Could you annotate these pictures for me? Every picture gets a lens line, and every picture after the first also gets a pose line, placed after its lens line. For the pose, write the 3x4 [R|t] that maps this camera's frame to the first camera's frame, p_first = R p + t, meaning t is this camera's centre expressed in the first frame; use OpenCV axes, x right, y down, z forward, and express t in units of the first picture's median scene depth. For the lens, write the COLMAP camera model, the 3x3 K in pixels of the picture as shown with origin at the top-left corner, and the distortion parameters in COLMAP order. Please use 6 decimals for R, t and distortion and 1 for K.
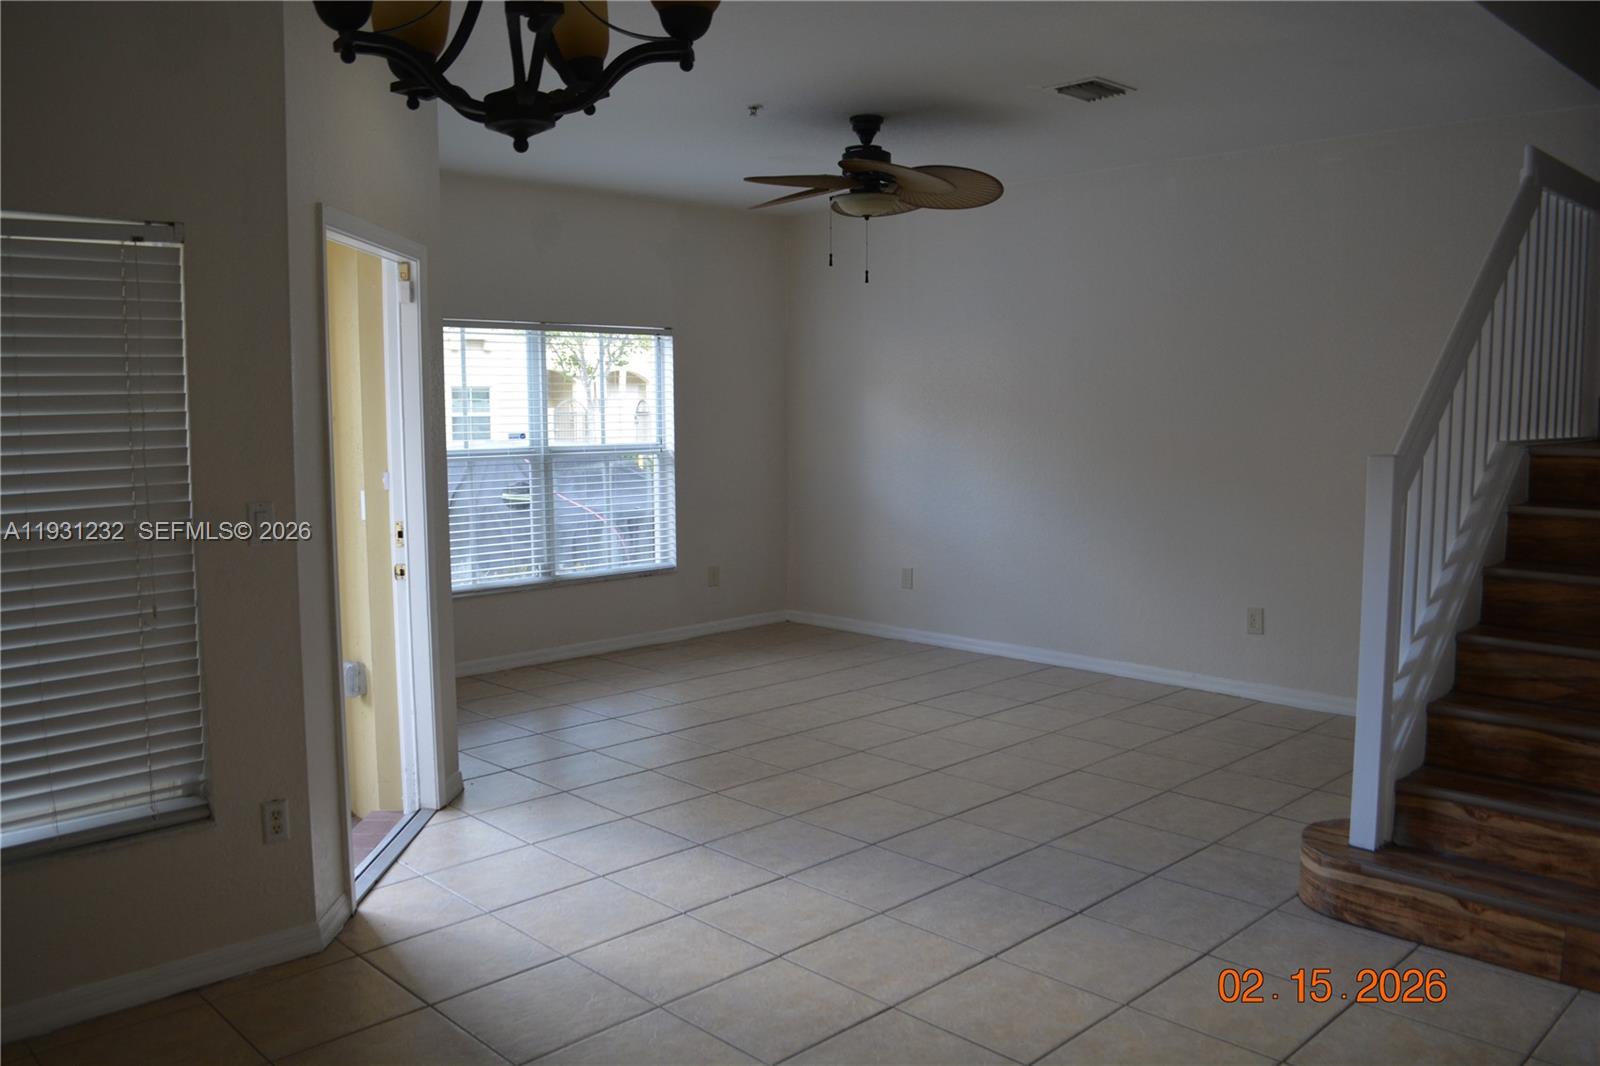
lens RADIAL K [[1268.6, 0, 802.8], [0, 1268.6, 546.0], [0, 0, 1]] dist [-0.081279, 0.013502]
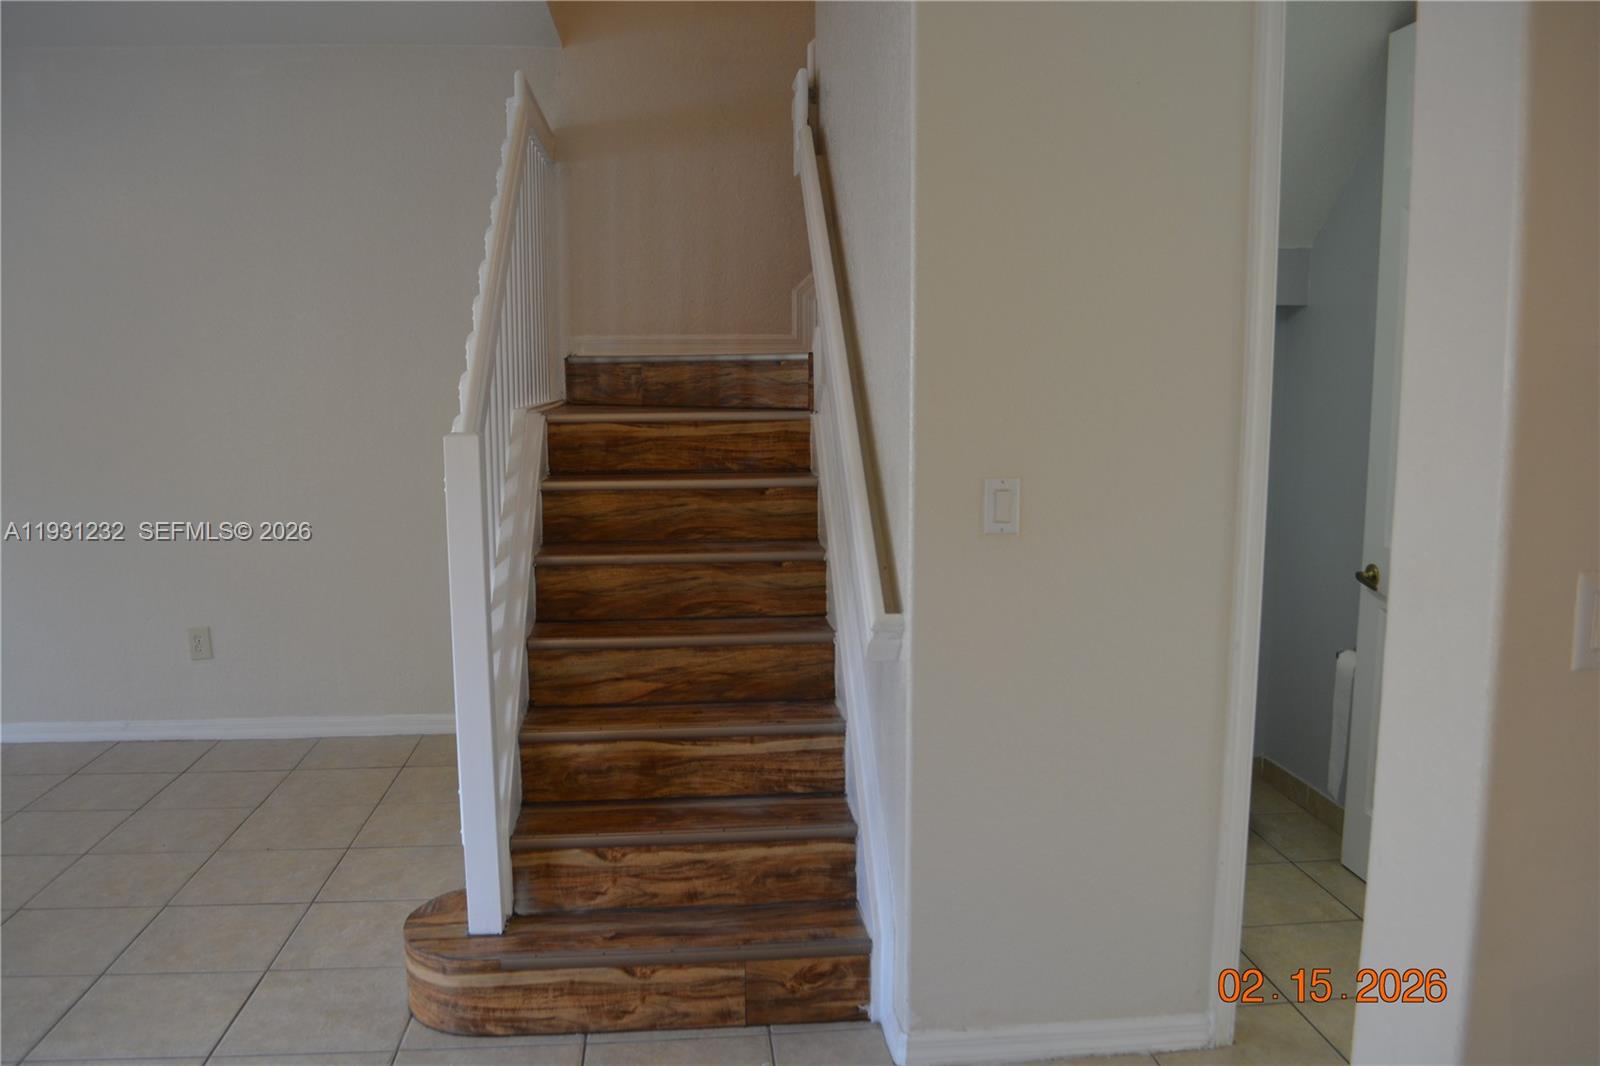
lens RADIAL K [[1268.6, 0, 802.8], [0, 1268.6, 546.0], [0, 0, 1]] dist [-0.081279, 0.013502]
pose [[0.626874, -0.111224, 0.771141, -0.008891], [0.091396, 0.993422, 0.068988, -0.038766], [-0.773741, 0.027233, 0.632916, 0.349291]]
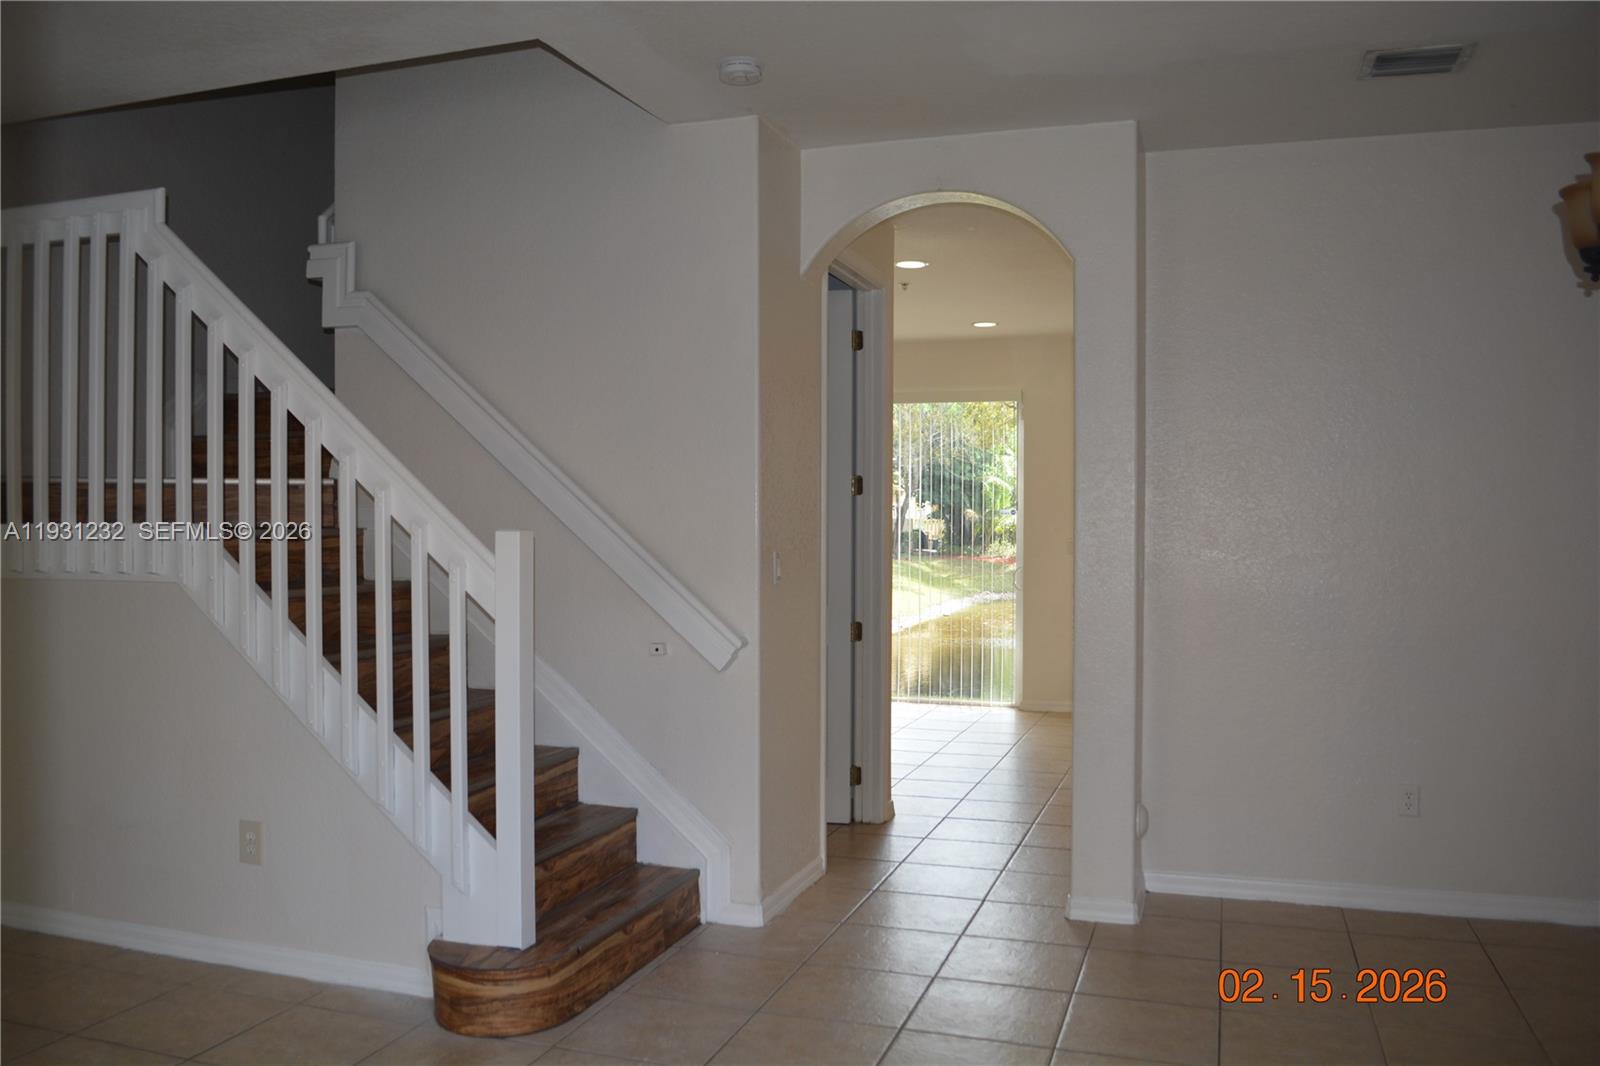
lens RADIAL K [[1268.6, 0, 802.8], [0, 1268.6, 546.0], [0, 0, 1]] dist [-0.081279, 0.013502]
pose [[-0.448885, -0.016172, 0.893443, -0.503670], [0.103086, 0.992224, 0.069752, -0.106345], [-0.887623, 0.123412, -0.443728, 1.245357]]
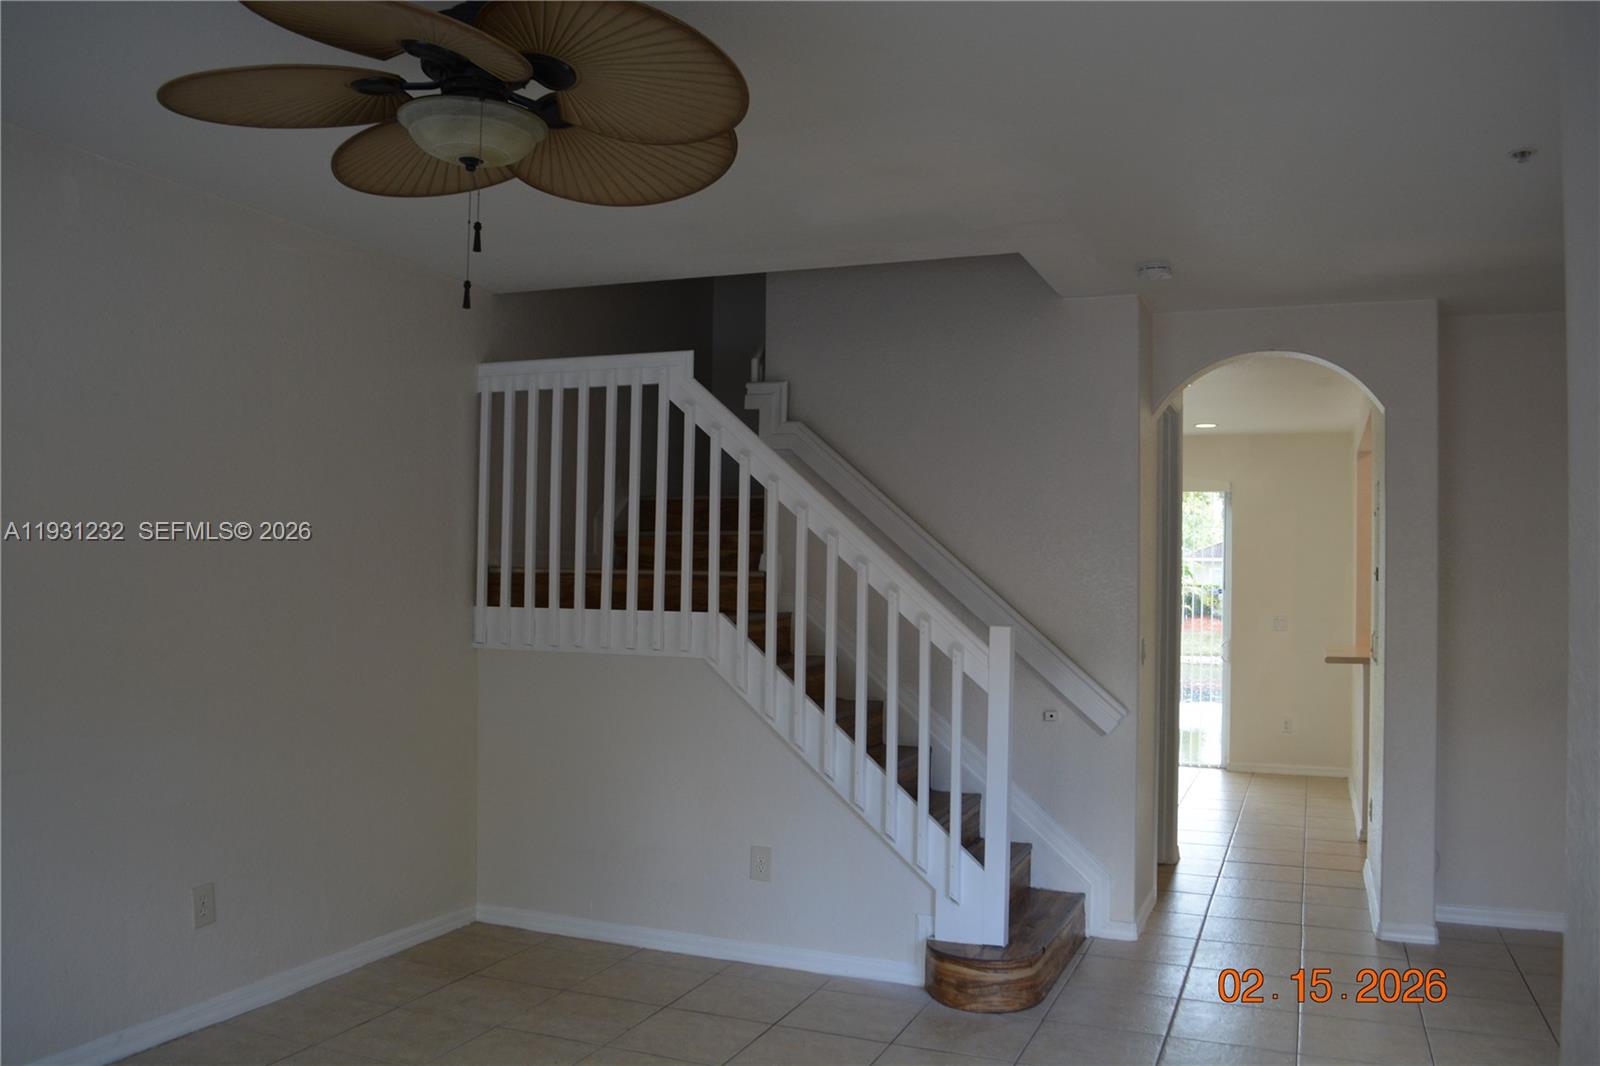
lens RADIAL K [[1278.1, 0, 800.0], [0, 1278.1, 533.0], [0, 0, 1]] dist [-0.073365, -0.000116]
pose [[-0.393950, 0.024420, 0.918807, -0.650169], [0.090373, 0.995832, 0.012281, -0.202944], [-0.914678, 0.087873, -0.394515, 1.704276]]
